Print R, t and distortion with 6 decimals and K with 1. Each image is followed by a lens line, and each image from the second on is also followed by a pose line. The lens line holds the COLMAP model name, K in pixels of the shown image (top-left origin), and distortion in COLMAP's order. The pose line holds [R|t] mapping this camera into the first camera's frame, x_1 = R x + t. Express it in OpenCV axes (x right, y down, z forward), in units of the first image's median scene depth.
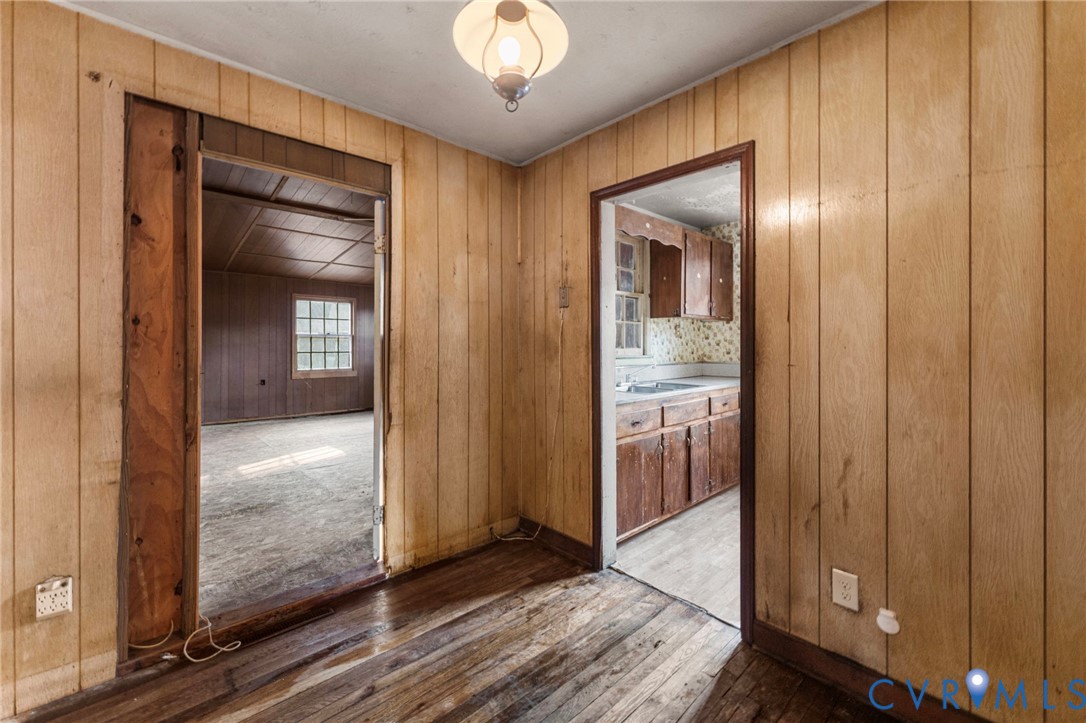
lens RADIAL K [[439.6, 0, 542.3], [0, 439.6, 352.1], [0, 0, 1]] dist [0.001236, -0.000131]
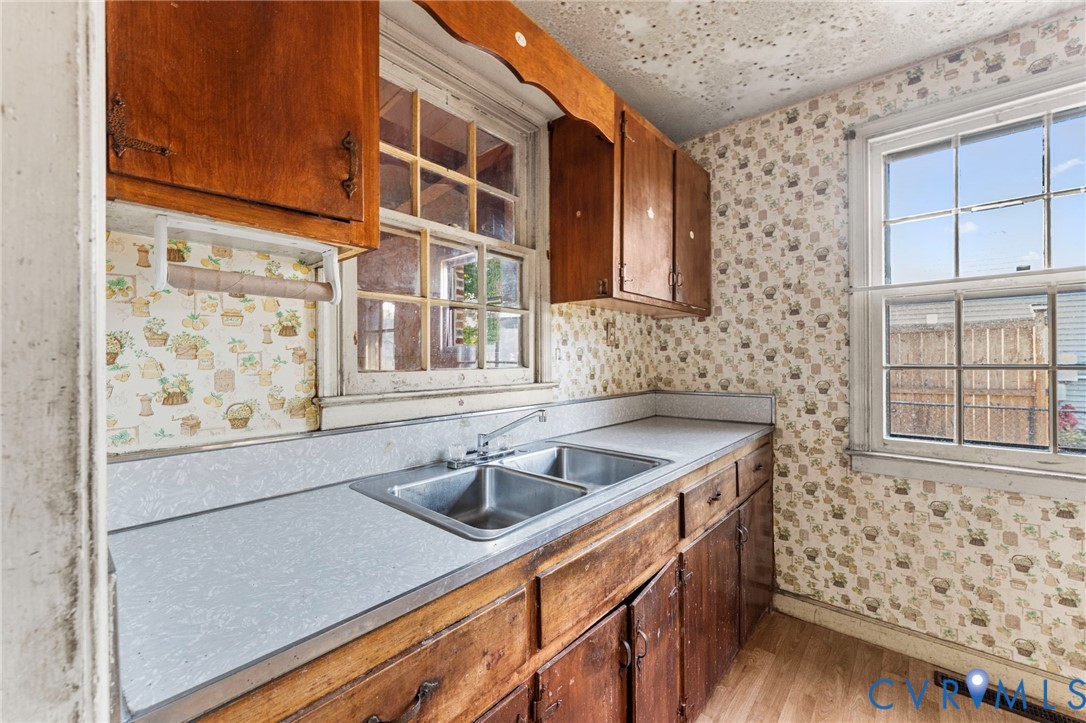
lens RADIAL K [[439.6, 0, 542.3], [0, 439.6, 352.1], [0, 0, 1]] dist [0.001236, -0.000131]
pose [[0.993640, 0.006114, 0.112434, 0.176624], [-0.002535, 0.999487, -0.031942, -0.009520], [-0.112572, 0.031454, 0.993146, 0.514923]]
